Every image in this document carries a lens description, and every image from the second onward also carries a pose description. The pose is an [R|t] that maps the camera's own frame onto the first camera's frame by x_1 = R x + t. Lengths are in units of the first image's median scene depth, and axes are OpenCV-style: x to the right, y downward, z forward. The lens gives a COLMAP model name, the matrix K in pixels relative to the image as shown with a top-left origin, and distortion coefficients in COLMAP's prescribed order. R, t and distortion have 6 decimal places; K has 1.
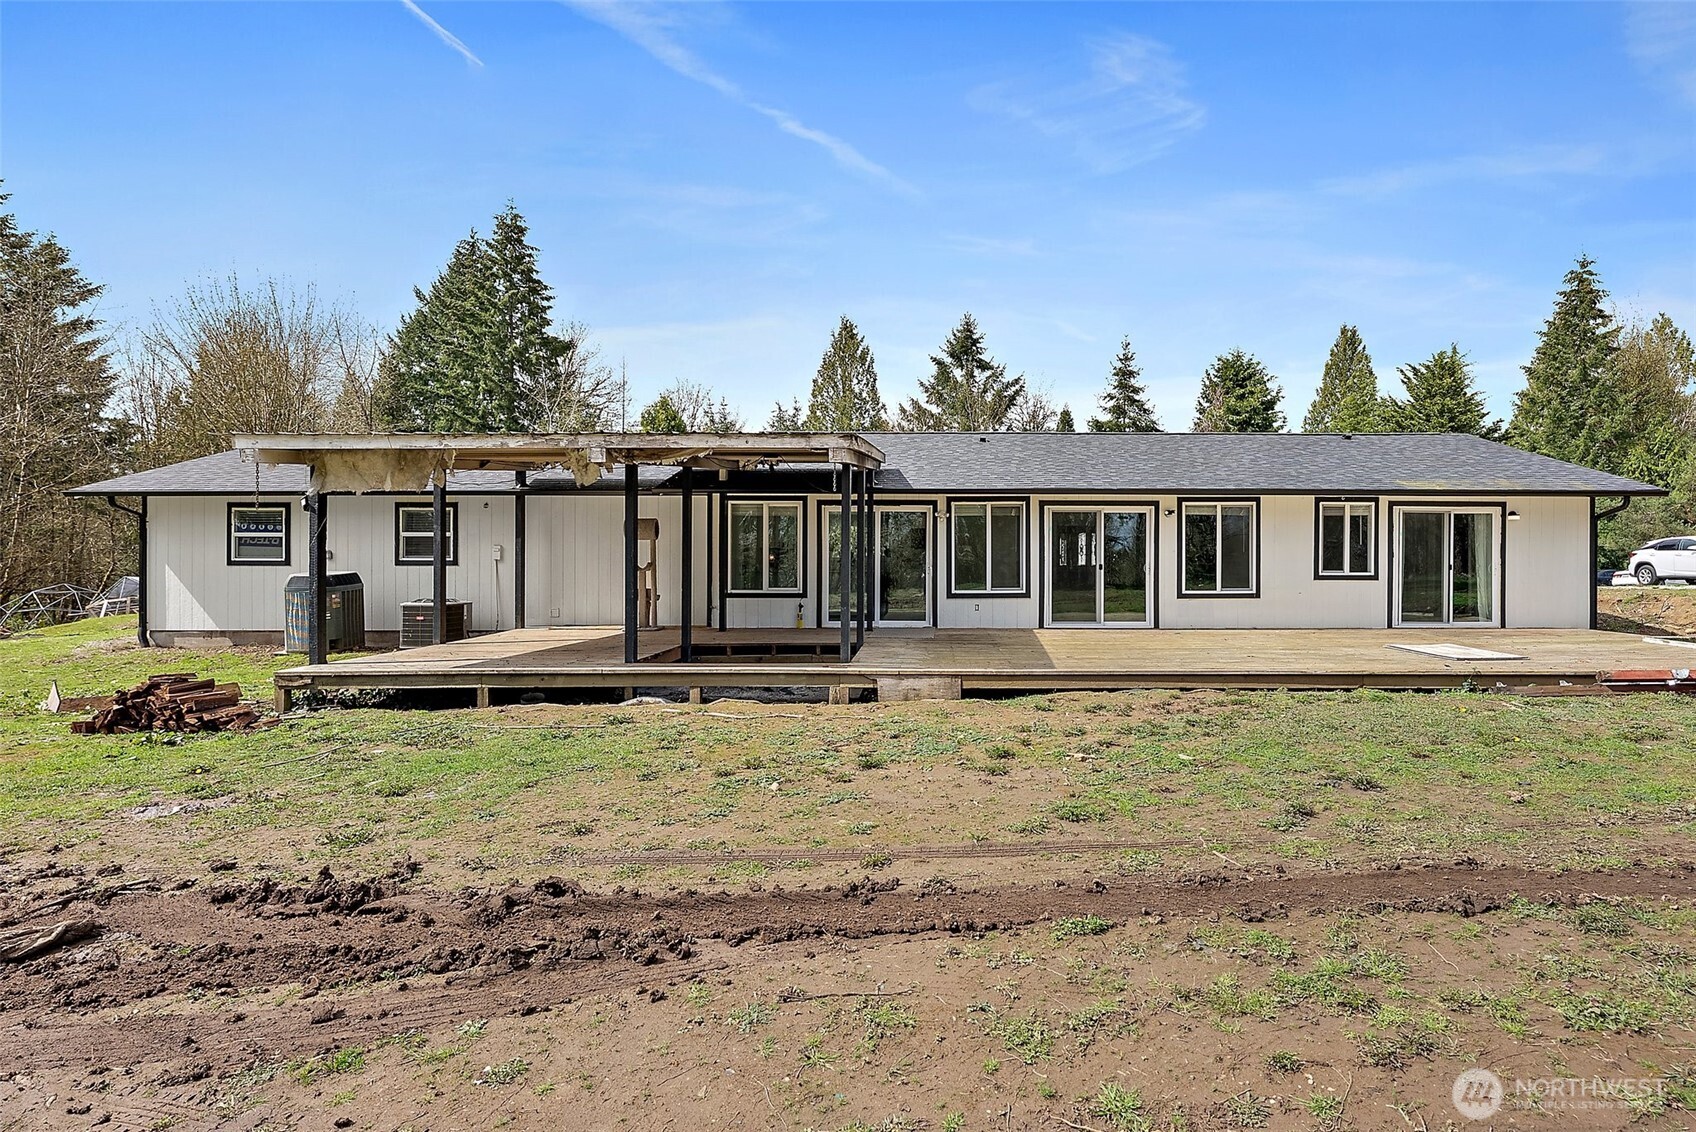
lens RADIAL K [[829.8, 0, 935.5], [0, 829.8, 563.8], [0, 0, 1]] dist [-0.001065, 0.000589]
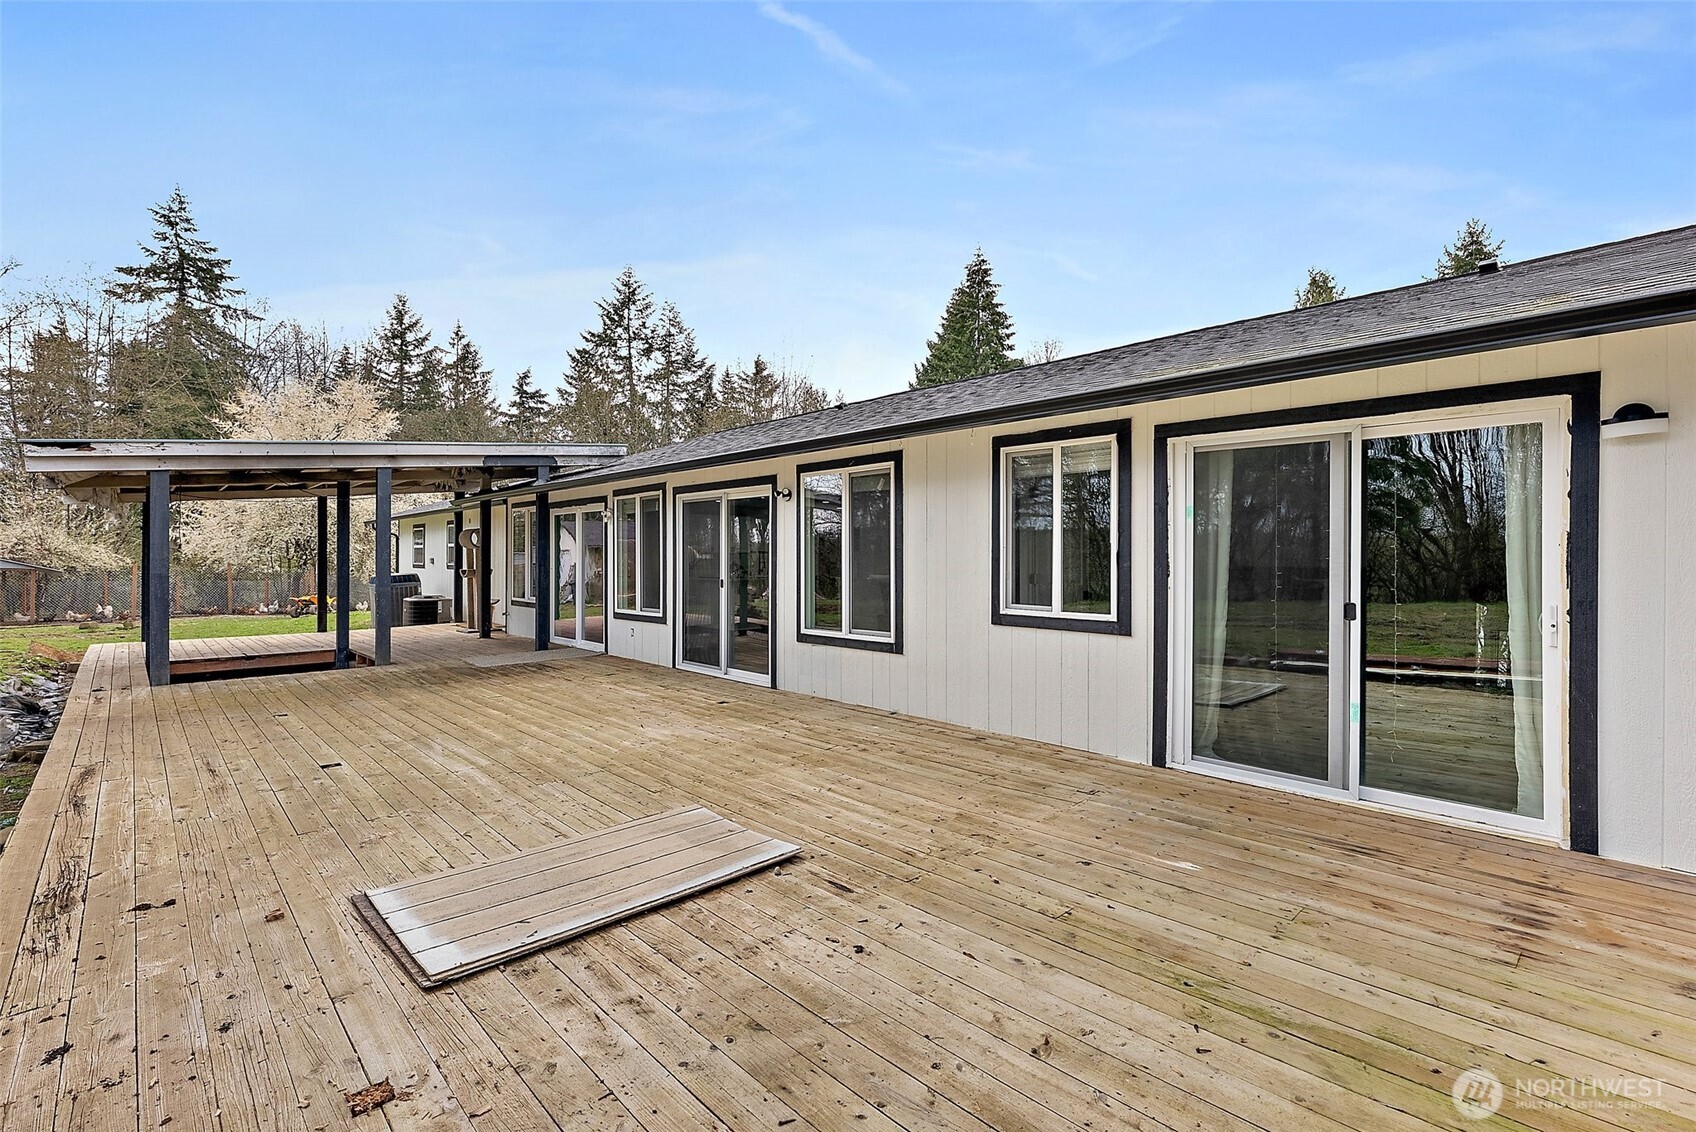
lens RADIAL K [[758.8, 0, 848.0], [0, 758.8, 566.0], [0, 0, 1]] dist [-0.003288, -0.000379]
pose [[0.678234, 0.008473, -0.734797, 0.686295], [-0.001904, 0.999950, 0.009773, -0.015384], [0.734844, -0.005230, 0.678216, 0.650433]]
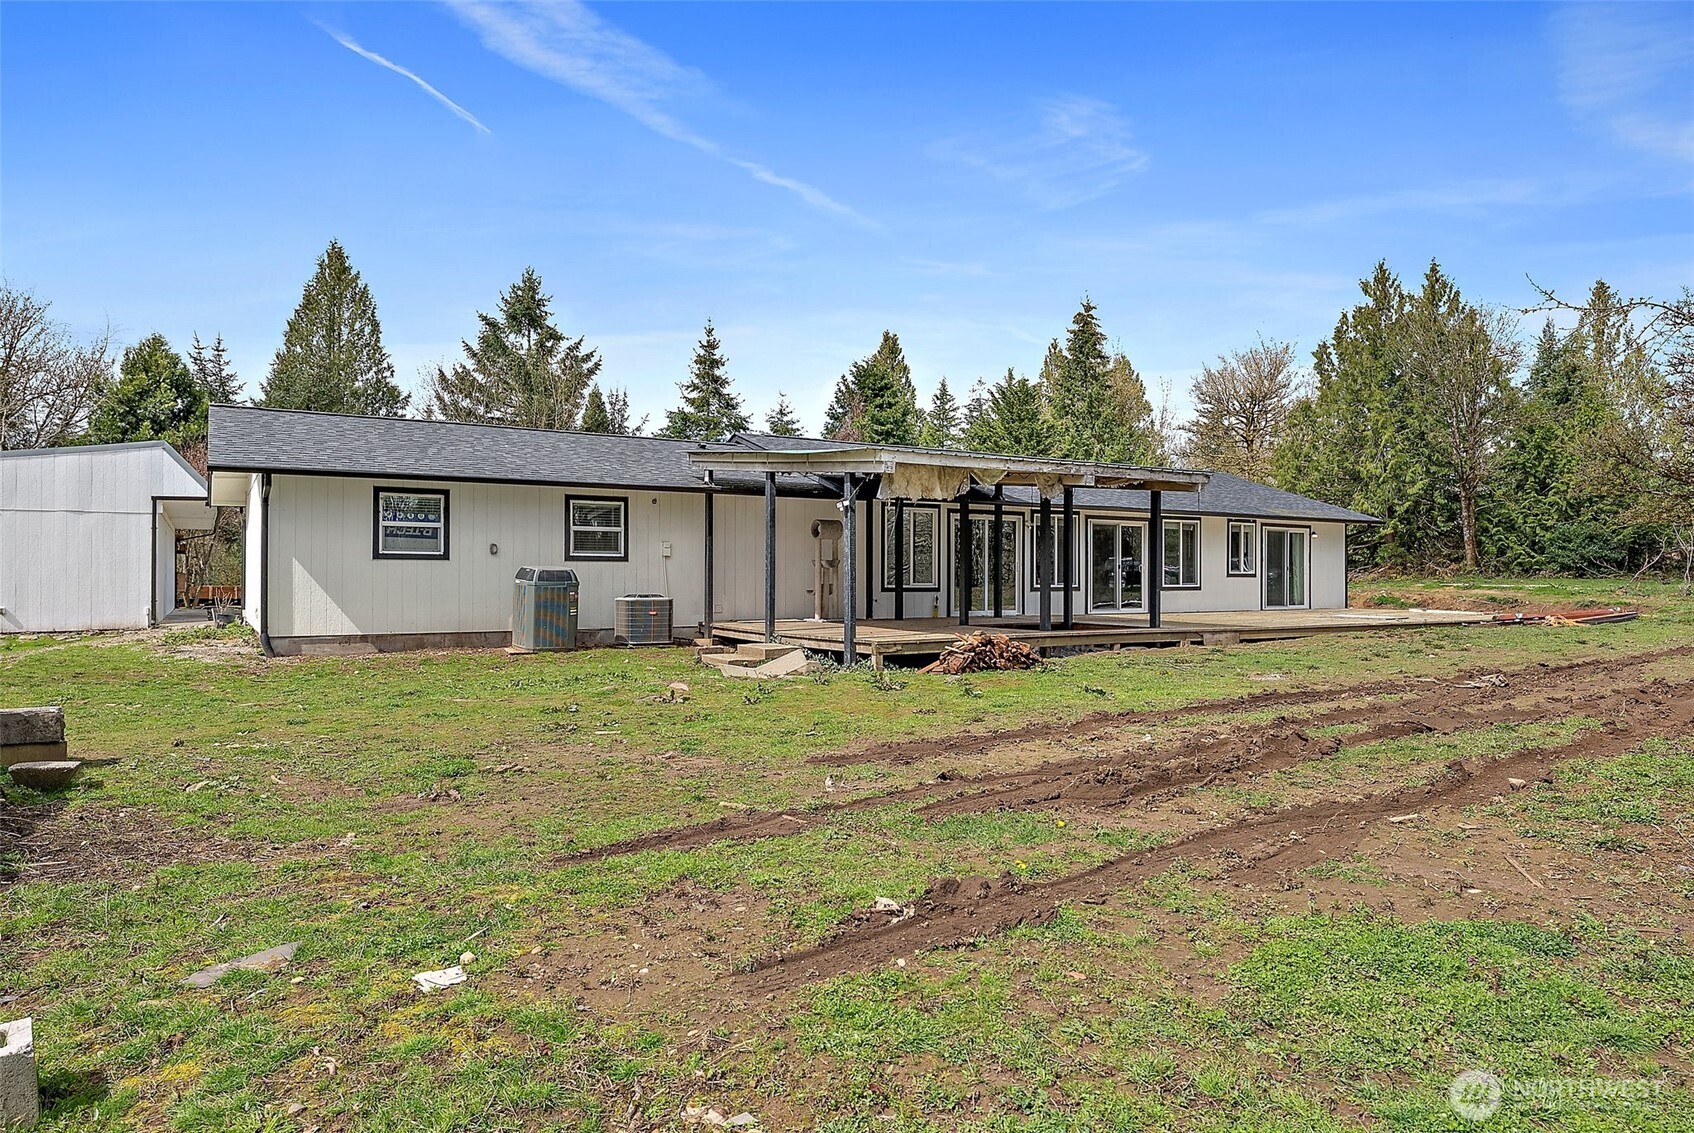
lens RADIAL K [[1052.6, 0, 847.0], [0, 1052.6, 566.5], [0, 0, 1]] dist [0.002032, 0.000059]
pose [[0.855497, 0.006622, 0.517765, -0.999734], [0.000025, 0.999918, -0.012829, 0.023932], [-0.517807, 0.010989, 0.855427, -0.193309]]
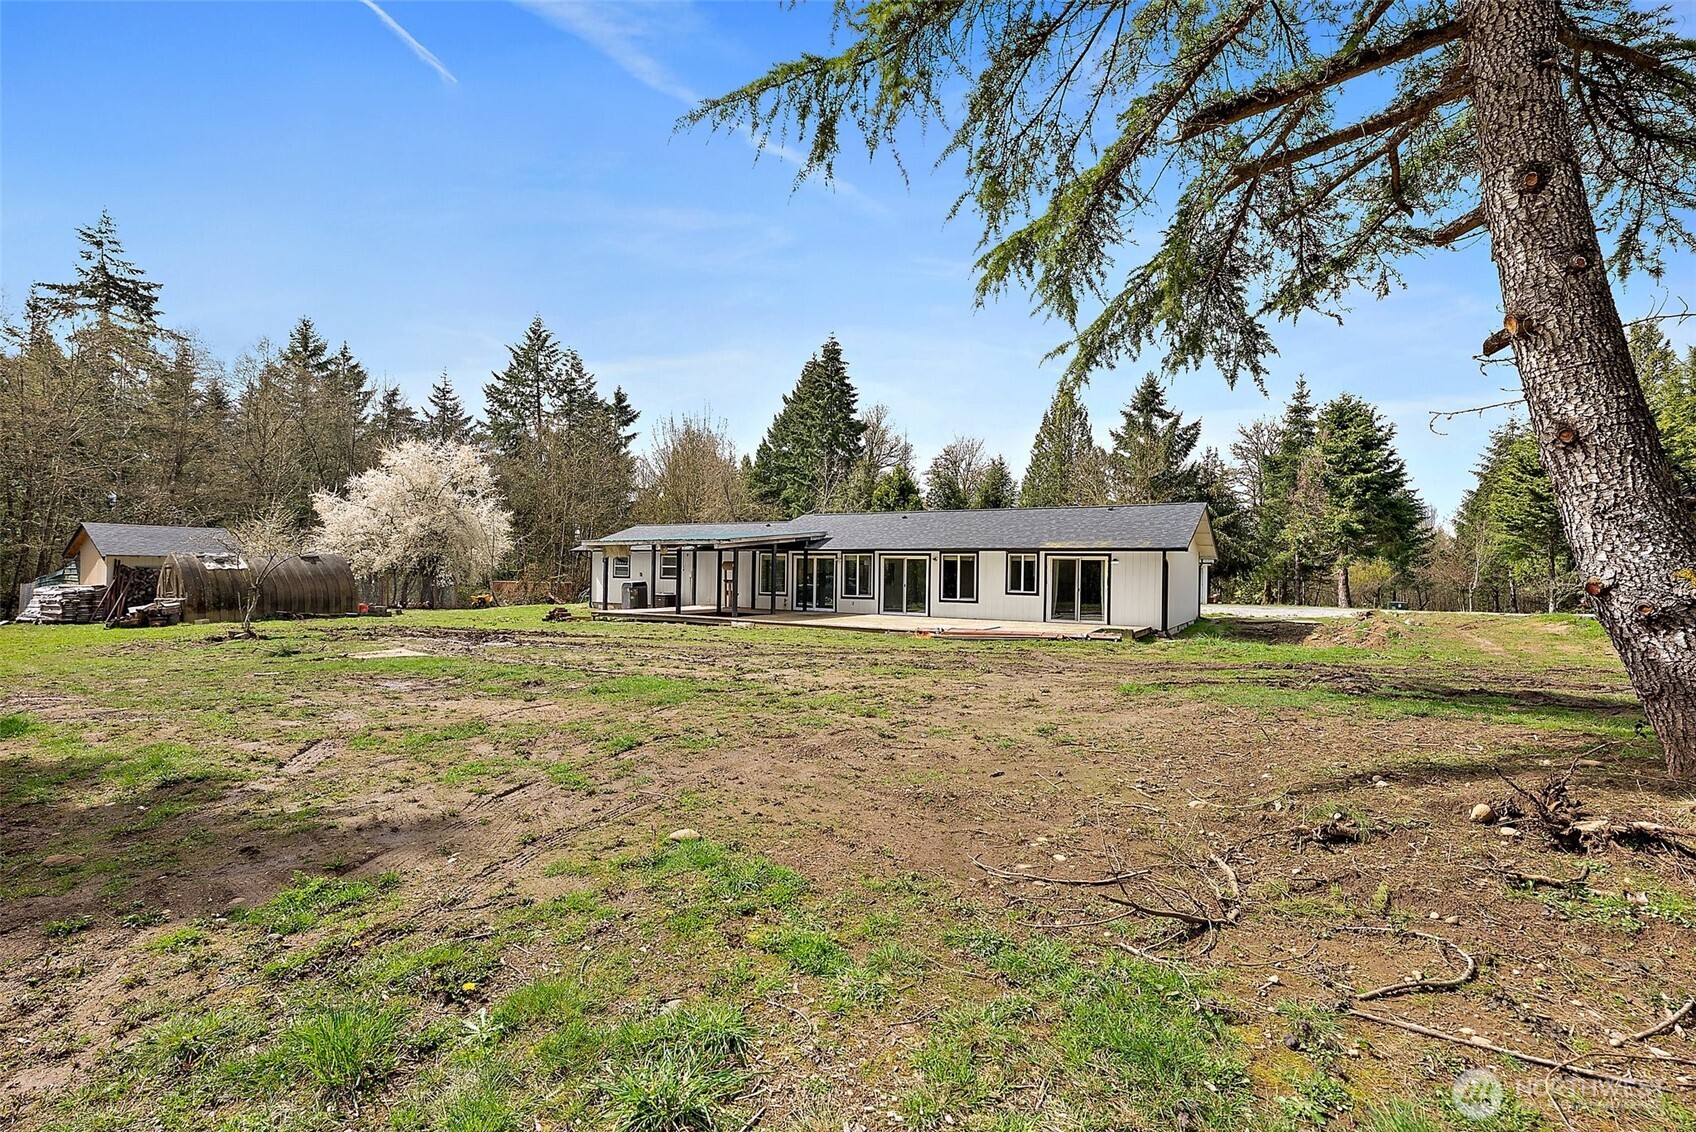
lens RADIAL K [[758.8, 0, 848.0], [0, 758.8, 566.0], [0, 0, 1]] dist [-0.003288, -0.000379]
pose [[0.854968, 0.007463, -0.518628, 1.026291], [-0.015319, 0.999824, -0.010868, -0.021740], [0.518455, 0.017236, 0.854931, -0.665462]]
